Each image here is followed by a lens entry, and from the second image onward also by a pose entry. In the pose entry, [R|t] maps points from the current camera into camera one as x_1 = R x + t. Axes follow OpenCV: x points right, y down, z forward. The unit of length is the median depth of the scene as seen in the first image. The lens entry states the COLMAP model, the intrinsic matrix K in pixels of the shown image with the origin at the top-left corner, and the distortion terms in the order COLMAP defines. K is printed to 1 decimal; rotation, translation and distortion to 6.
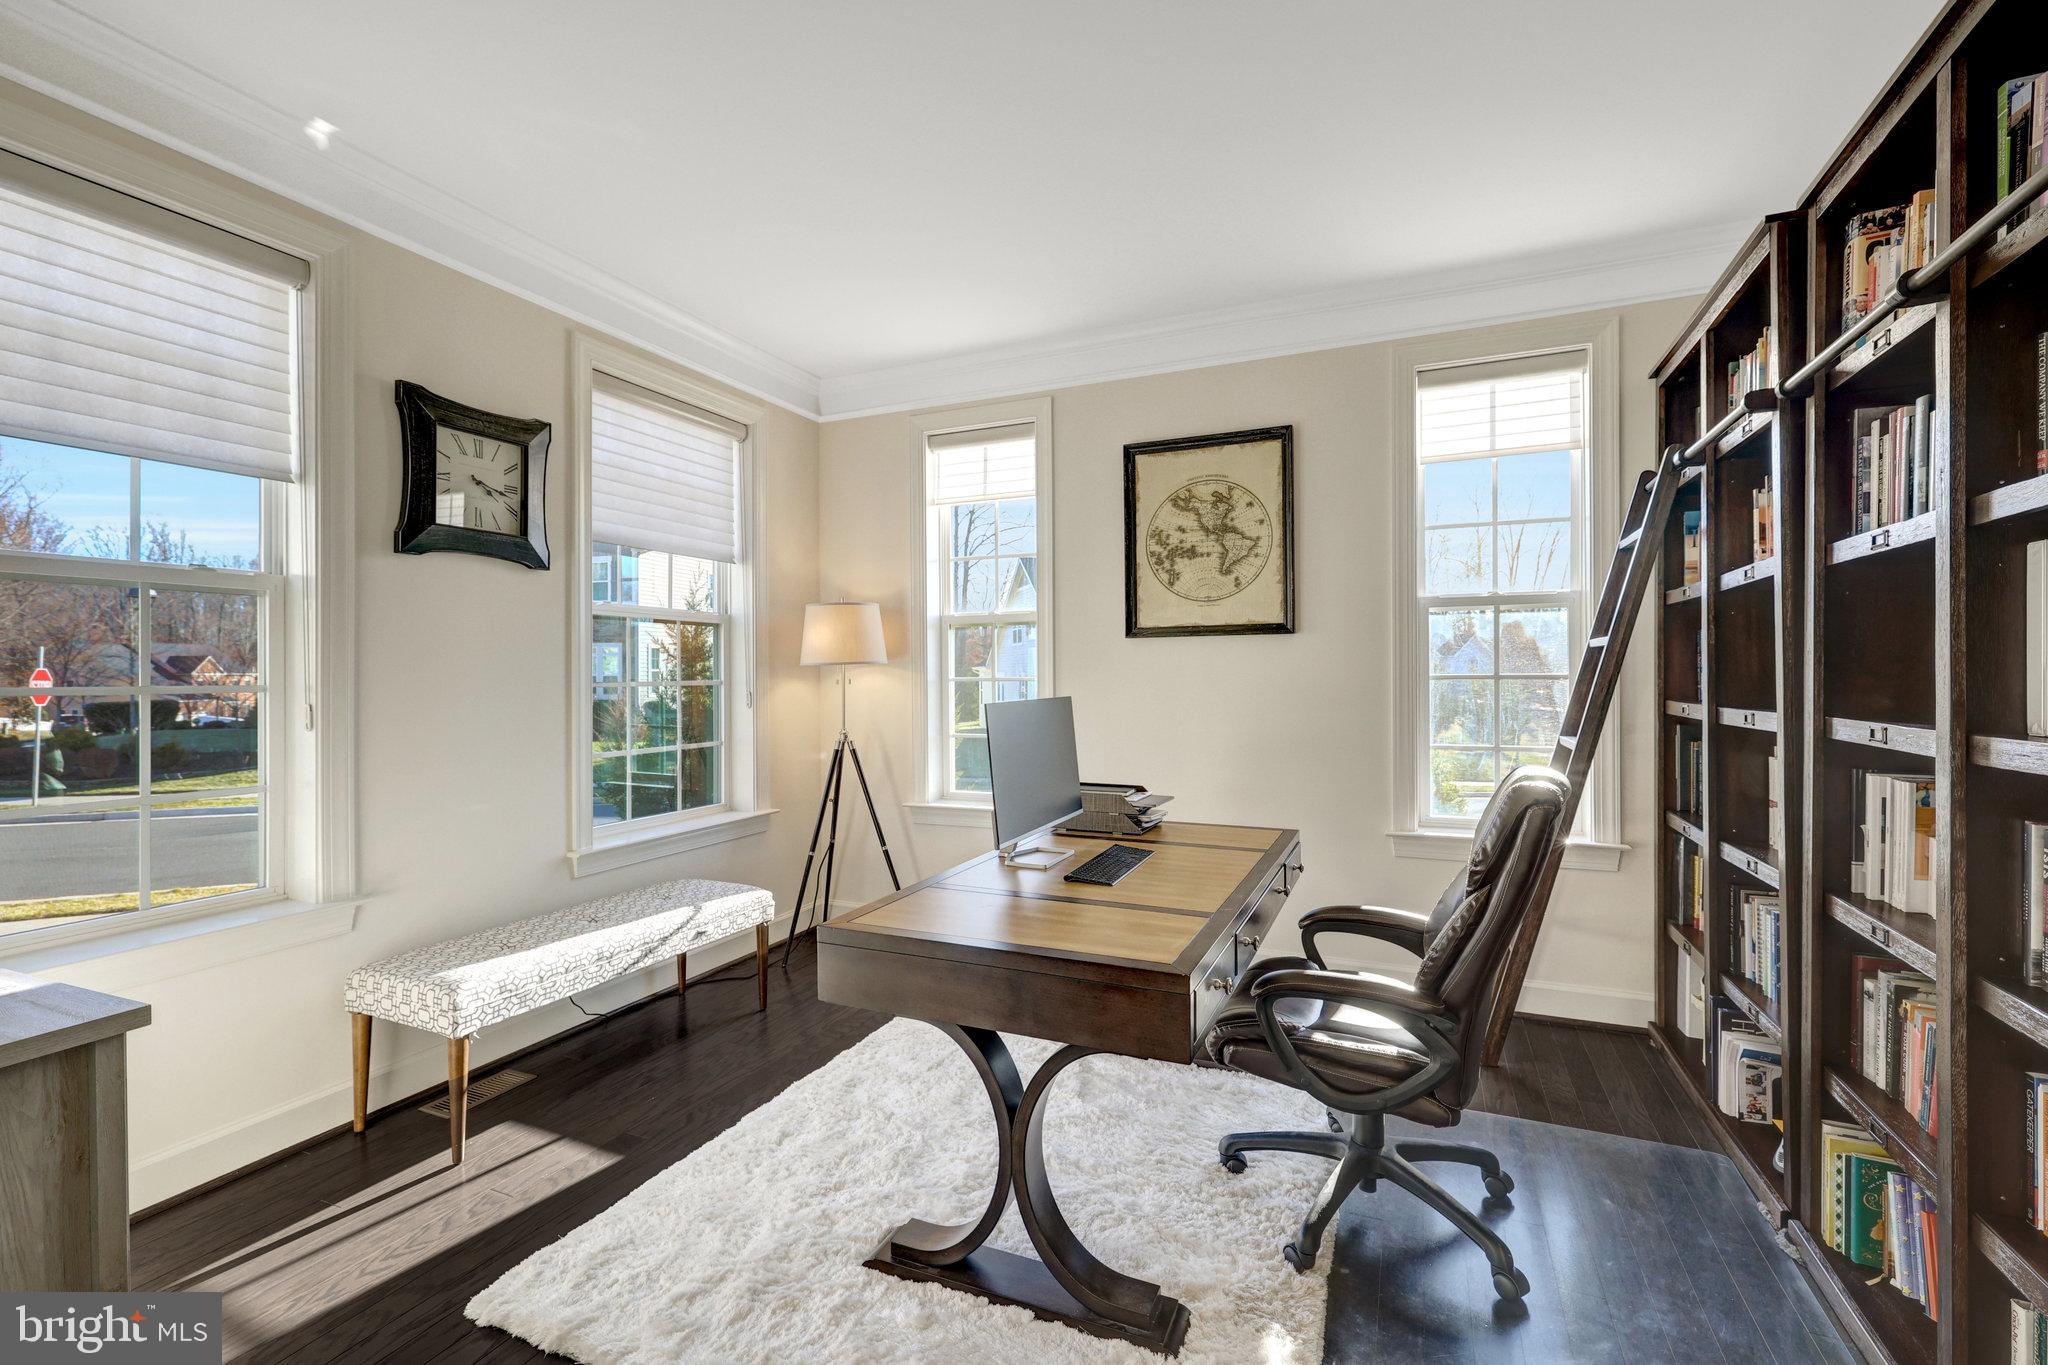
lens RADIAL K [[885.0, 0, 1028.8], [0, 885.0, 679.5], [0, 0, 1]] dist [-0.001094, 0.000763]
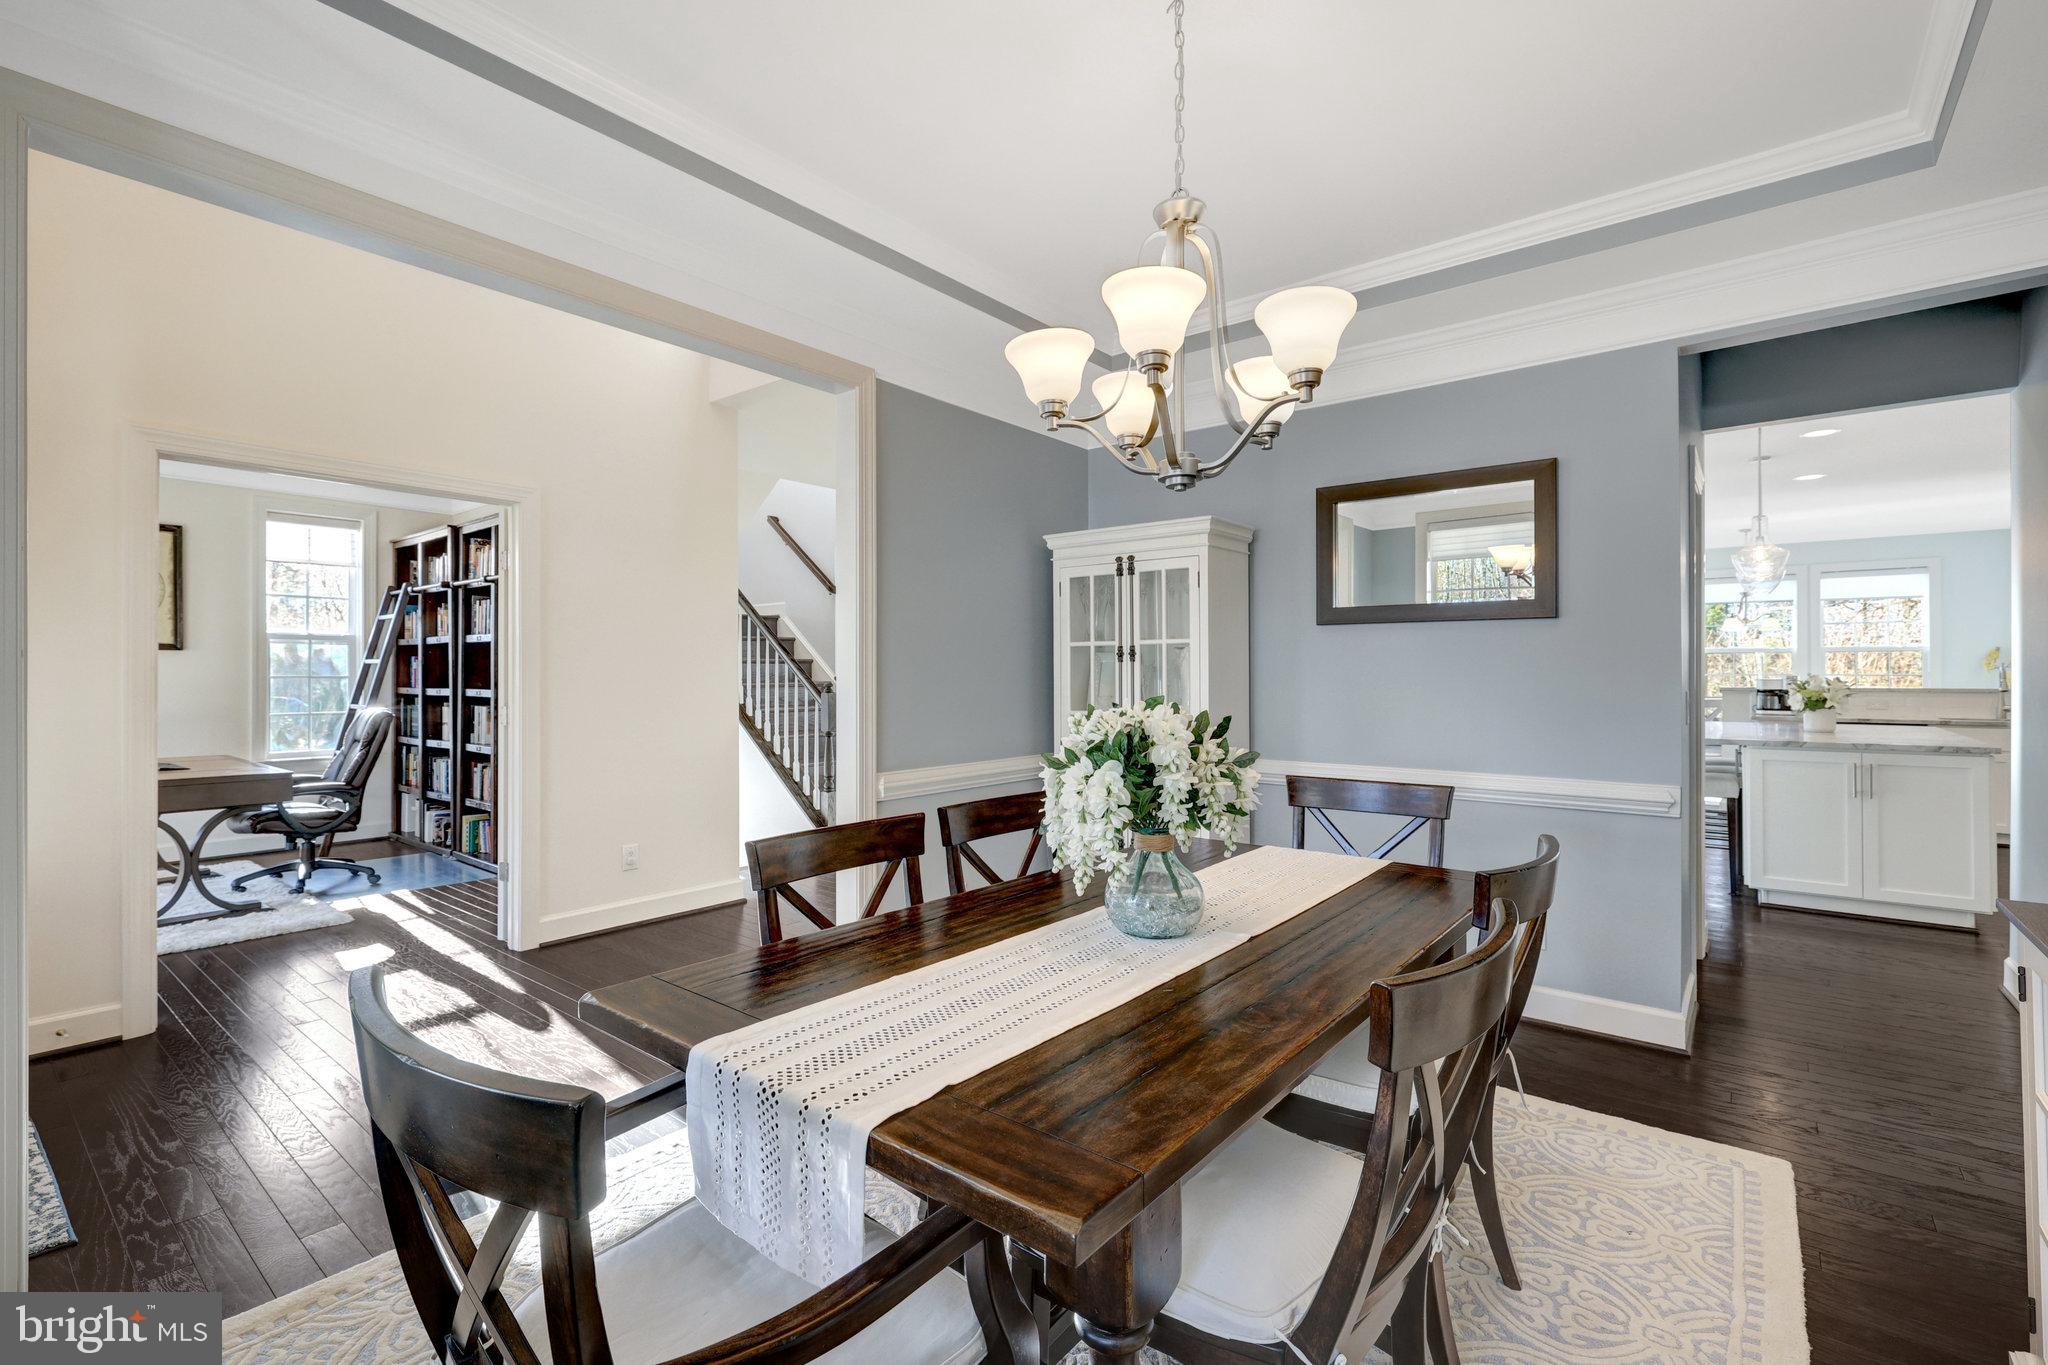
lens RADIAL K [[904.8, 0, 1023.9], [0, 904.8, 672.9], [0, 0, 1]] dist [0.004877, -0.001341]
pose [[0.255978, 0.008694, 0.966643, -1.373772], [0.002771, 0.999949, -0.009727, 0.016560], [-0.966679, 0.005169, 0.255941, -1.410563]]
